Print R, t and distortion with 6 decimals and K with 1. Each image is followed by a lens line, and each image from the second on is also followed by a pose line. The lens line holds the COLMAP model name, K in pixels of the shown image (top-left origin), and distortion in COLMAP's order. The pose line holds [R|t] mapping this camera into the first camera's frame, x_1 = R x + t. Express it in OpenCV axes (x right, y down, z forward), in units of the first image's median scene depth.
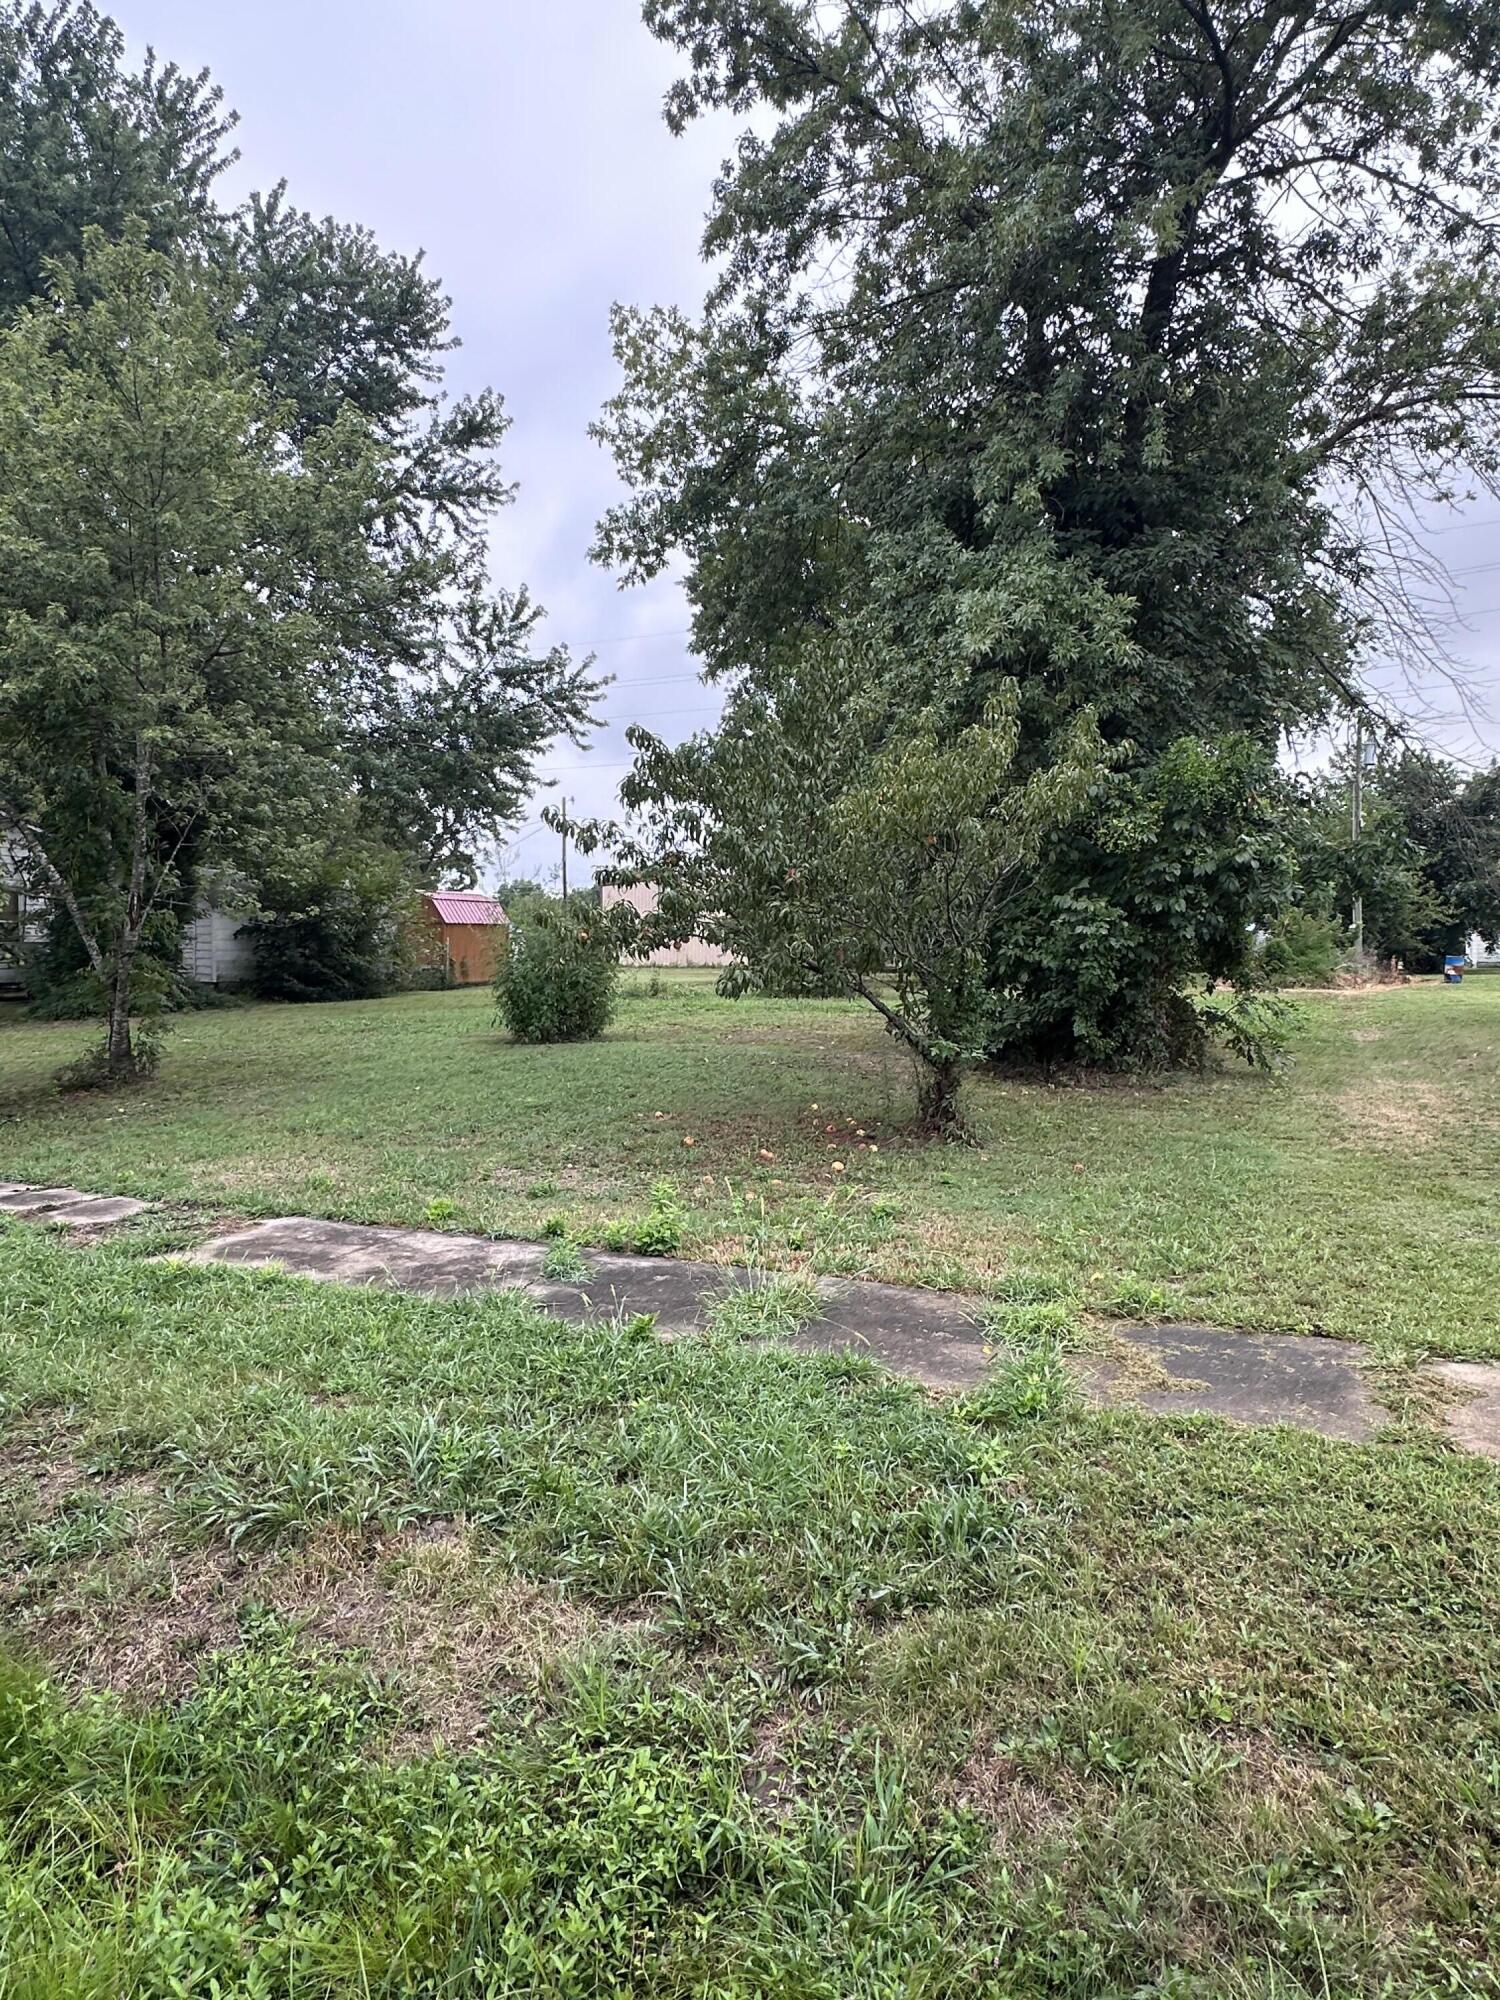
lens RADIAL K [[1227.9, 0, 753.7], [0, 1227.9, 996.8], [0, 0, 1]] dist [-0.004132, -0.000476]
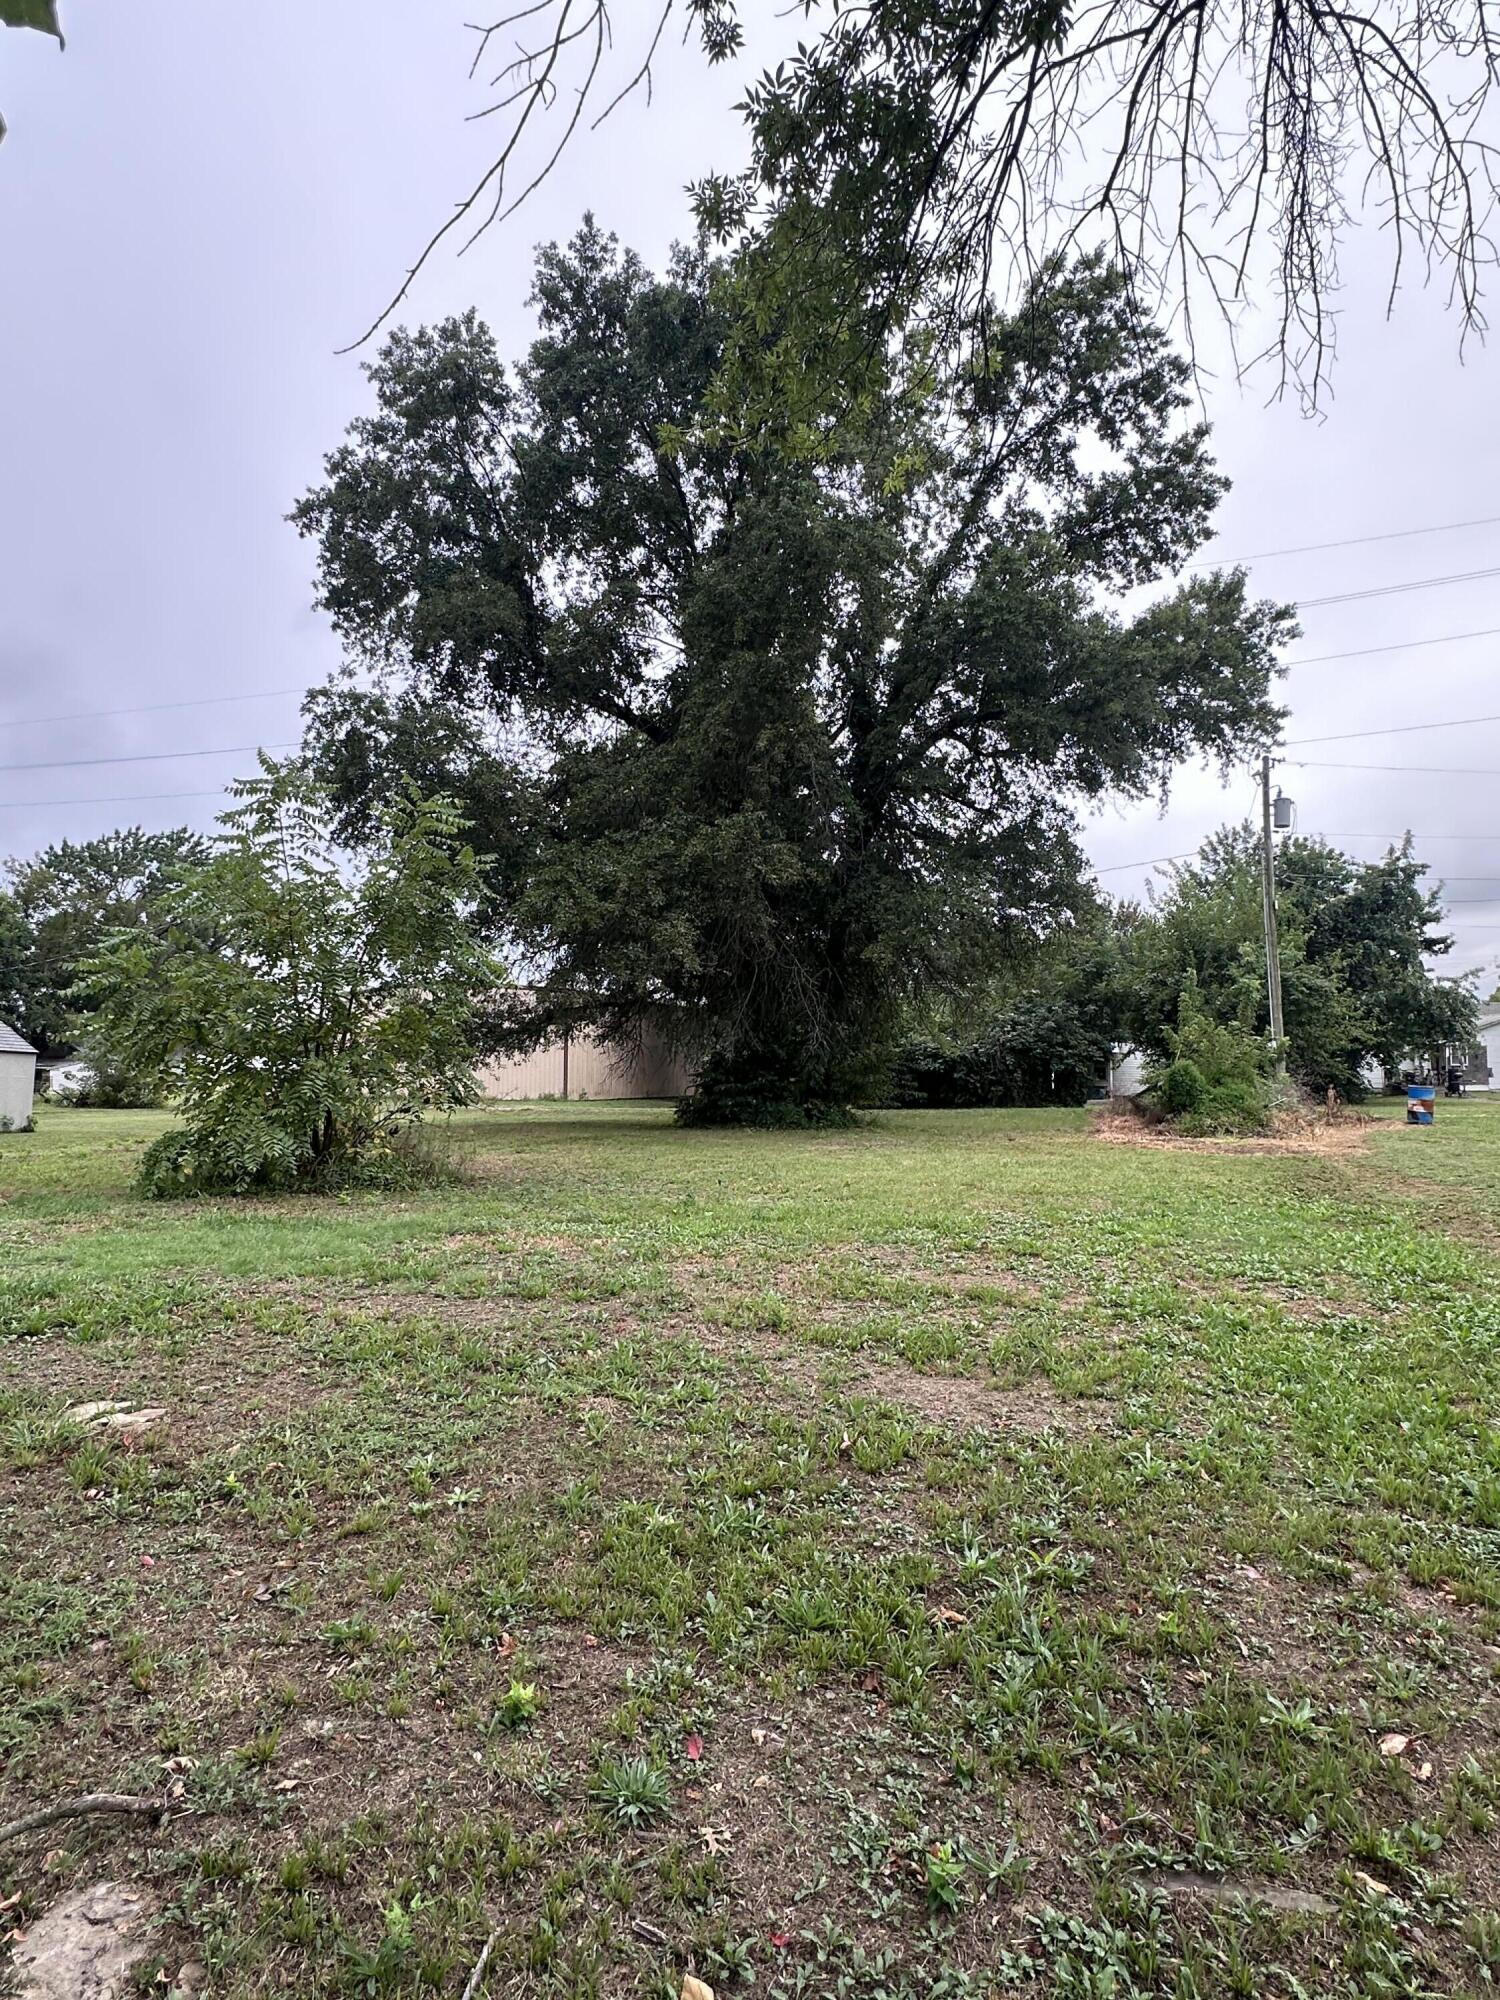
lens RADIAL K [[1132.9, 0, 752.1], [0, 1132.9, 1001.0], [0, 0, 1]] dist [-0.000903, 0.000010]
pose [[0.994914, 0.002683, 0.100690, 0.101379], [0.007897, 0.994490, -0.104531, -0.013756], [-0.100416, 0.104795, 0.989411, 0.322668]]
